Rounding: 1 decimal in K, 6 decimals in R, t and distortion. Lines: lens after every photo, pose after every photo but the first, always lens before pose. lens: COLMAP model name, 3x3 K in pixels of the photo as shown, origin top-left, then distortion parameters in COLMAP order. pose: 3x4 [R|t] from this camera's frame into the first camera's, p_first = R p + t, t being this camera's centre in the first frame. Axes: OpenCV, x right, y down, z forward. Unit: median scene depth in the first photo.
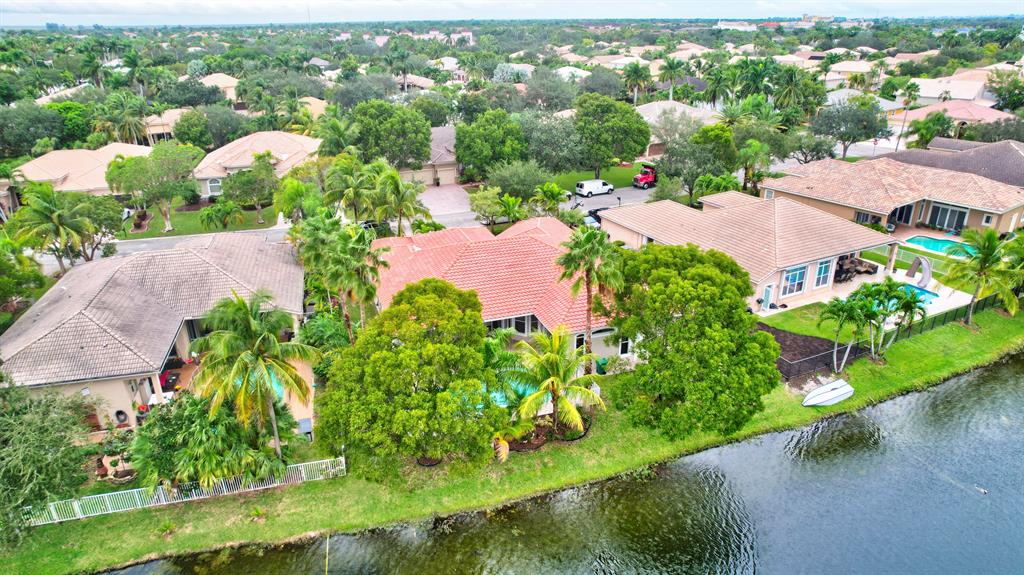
lens RADIAL K [[670.0, 0, 512.0], [0, 670.0, 287.5], [0, 0, 1]] dist [-0.085684, 0.078299]
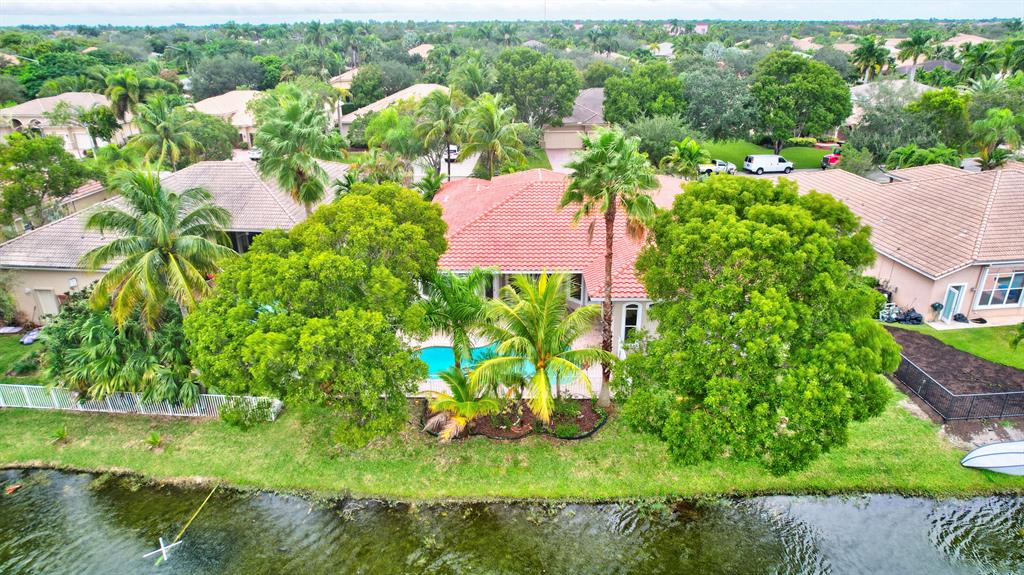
lens RADIAL K [[670.0, 0, 512.0], [0, 670.0, 287.5], [0, 0, 1]] dist [-0.085684, 0.078299]
pose [[0.938514, 0.131710, -0.319130, 0.186384], [-0.133712, 0.990895, 0.015733, 0.051569], [0.318297, 0.027906, 0.947580, 0.236126]]
